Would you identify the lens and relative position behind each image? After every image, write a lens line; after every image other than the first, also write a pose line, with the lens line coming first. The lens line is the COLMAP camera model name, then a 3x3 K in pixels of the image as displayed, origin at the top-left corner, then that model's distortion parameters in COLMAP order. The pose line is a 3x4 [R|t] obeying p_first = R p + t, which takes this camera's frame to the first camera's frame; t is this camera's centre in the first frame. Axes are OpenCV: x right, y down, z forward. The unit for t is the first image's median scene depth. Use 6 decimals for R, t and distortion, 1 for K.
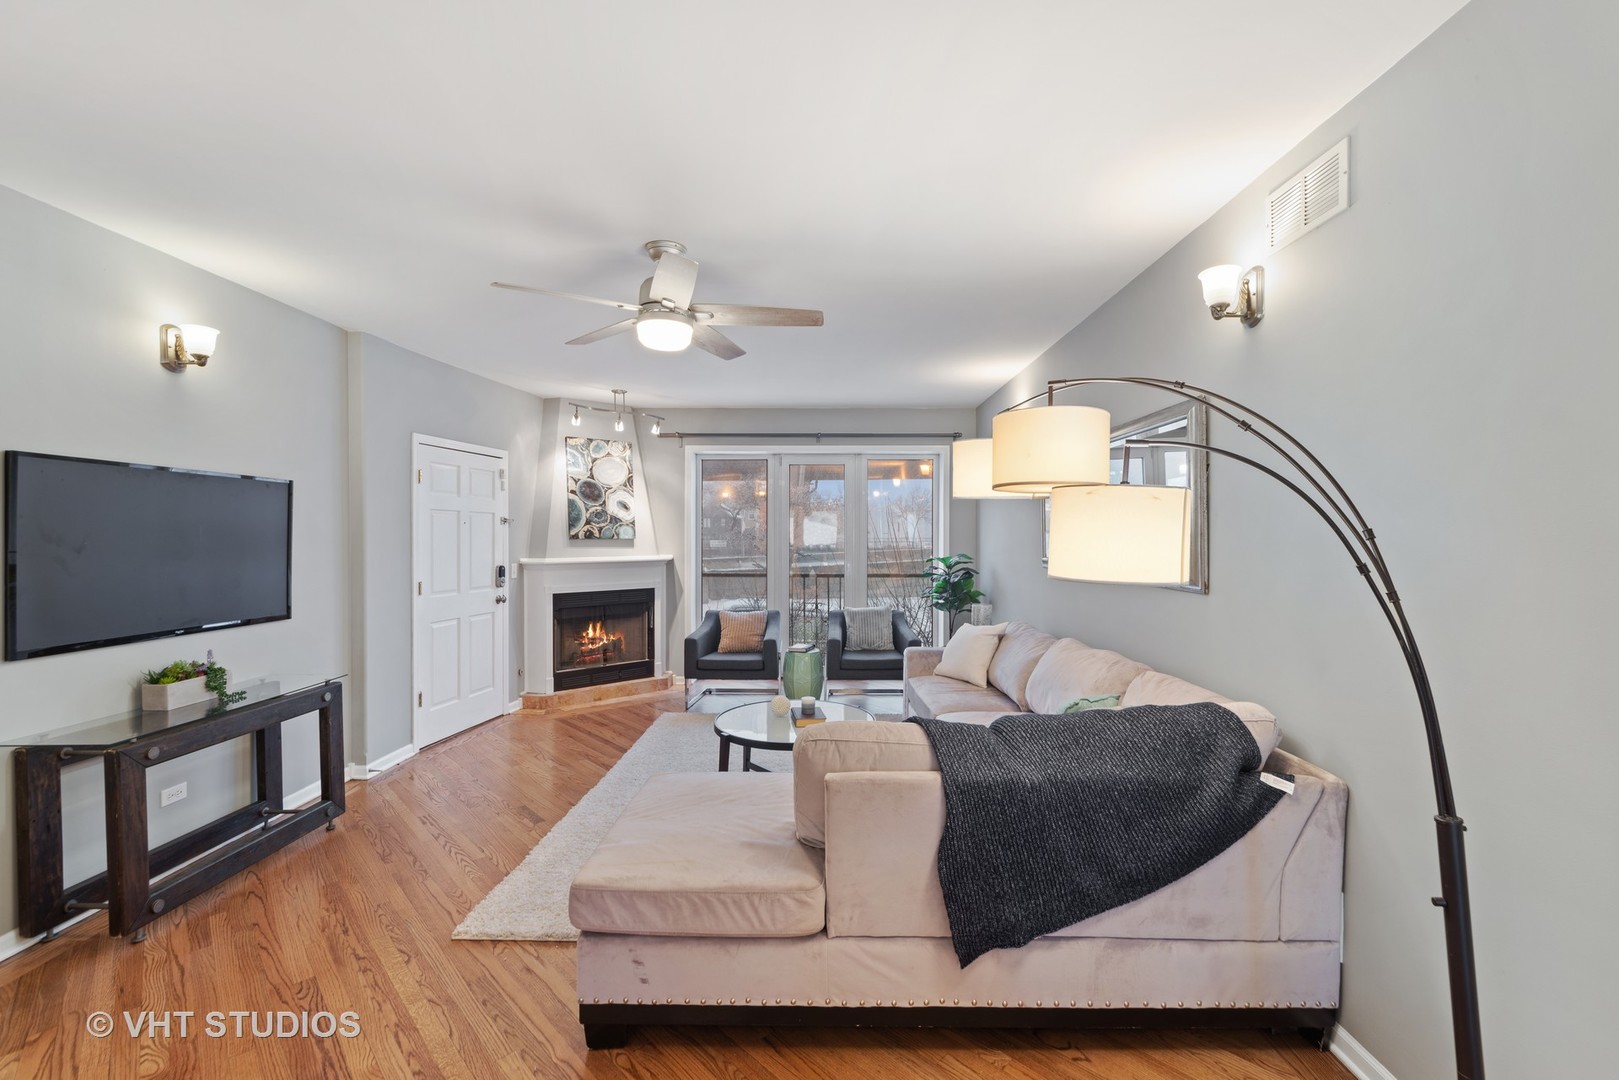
lens RADIAL K [[687.6, 0, 813.8], [0, 687.6, 542.7], [0, 0, 1]] dist [0.004016, 0.002032]
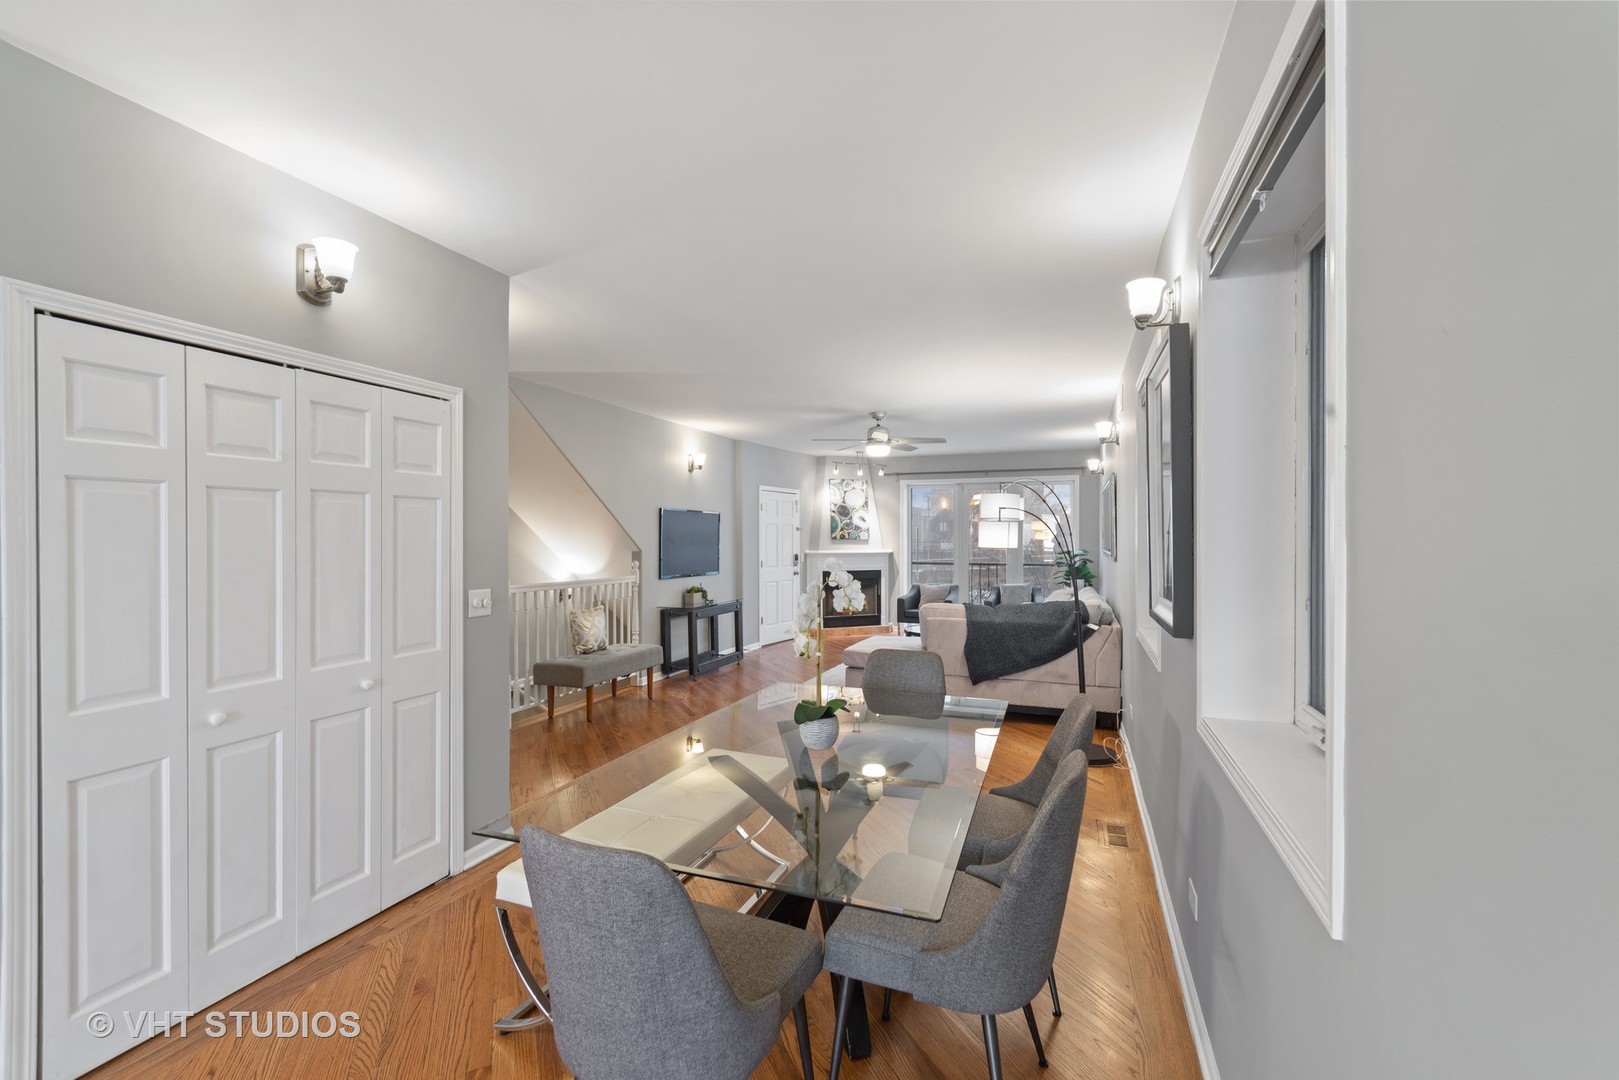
lens RADIAL K [[687.6, 0, 814.3], [0, 687.6, 539.2], [0, 0, 1]] dist [0.004016, 0.002032]
pose [[0.941148, -0.002009, -0.337988, 0.181936], [-0.001492, 0.999948, -0.010098, 0.011591], [0.337990, 0.010008, 0.941096, -0.625065]]
